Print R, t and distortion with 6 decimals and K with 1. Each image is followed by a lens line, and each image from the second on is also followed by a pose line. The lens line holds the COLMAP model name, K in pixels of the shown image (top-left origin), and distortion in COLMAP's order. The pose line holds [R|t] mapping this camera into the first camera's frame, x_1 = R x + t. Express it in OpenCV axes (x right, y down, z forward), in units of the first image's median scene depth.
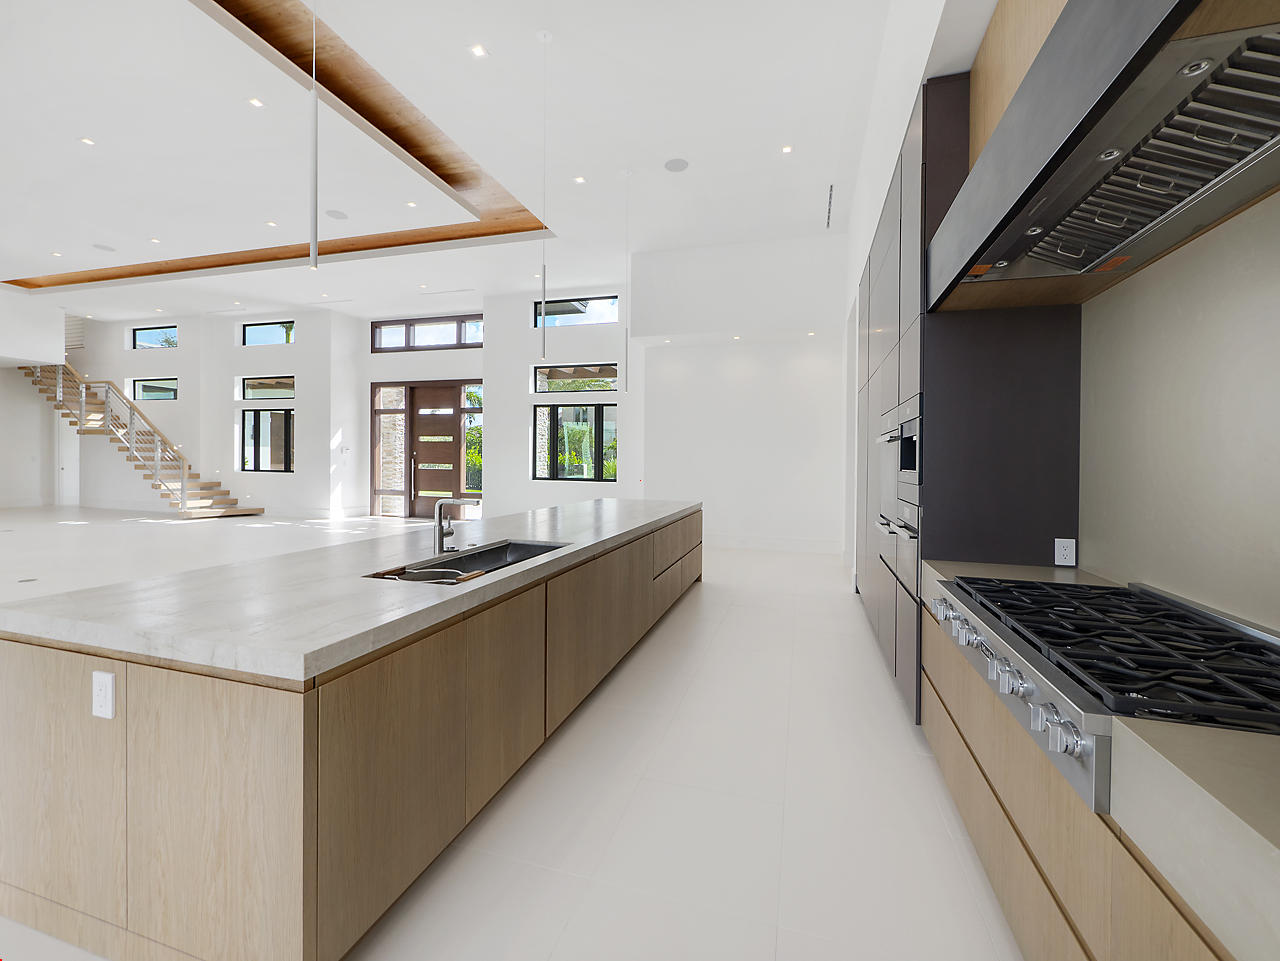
lens RADIAL K [[548.0, 0, 640.0], [0, 548.0, 480.5], [0, 0, 1]] dist [0.012309, 0.000120]
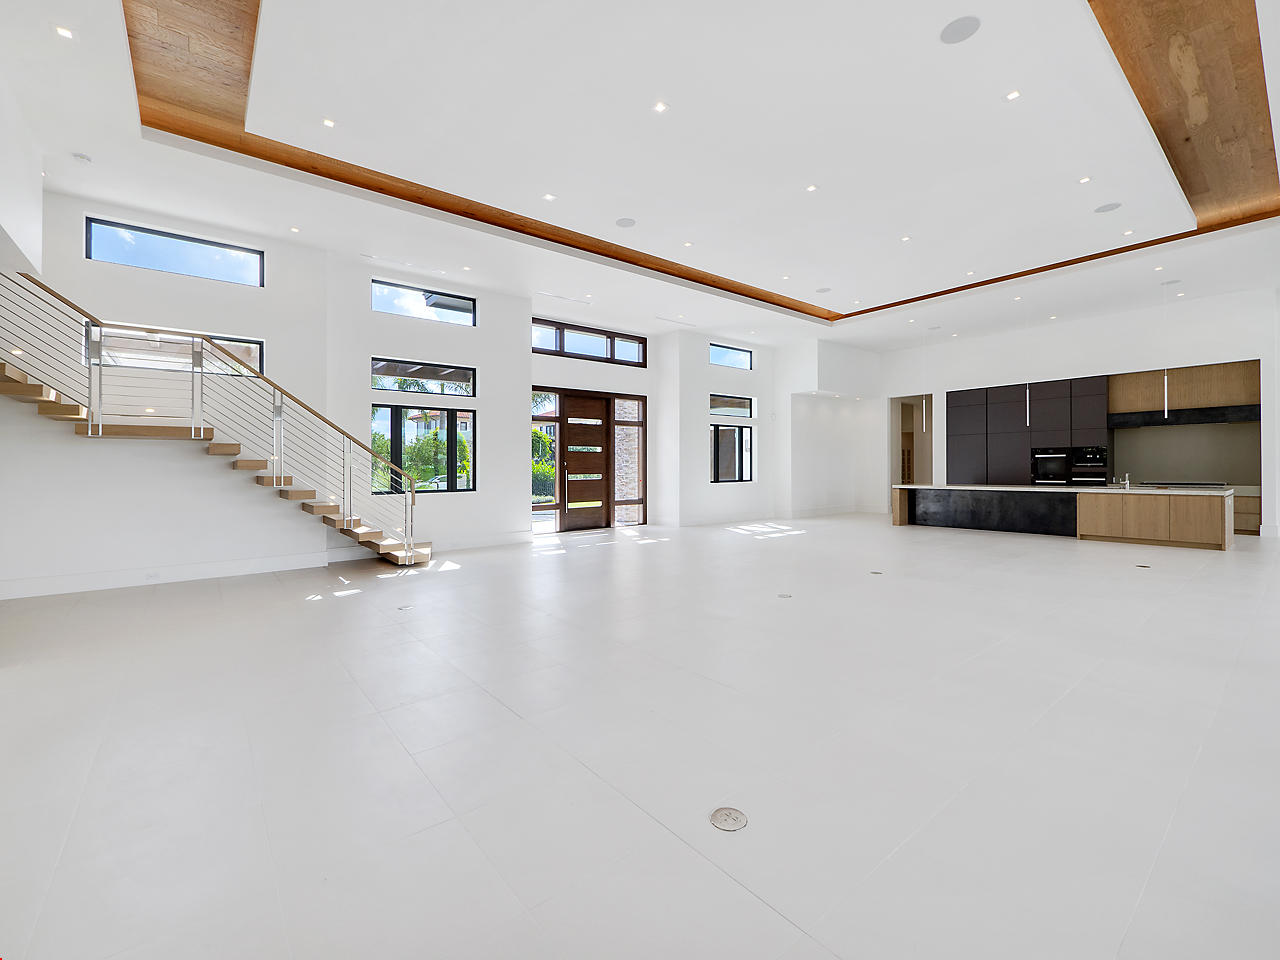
lens RADIAL K [[548.0, 0, 640.0], [0, 548.0, 480.0], [0, 0, 1]] dist [0.012309, 0.000120]
pose [[0.560307, -0.039619, 0.827337, -1.140053], [0.047539, 0.998747, 0.015632, -0.030743], [-0.826919, 0.030572, 0.561489, 0.364959]]
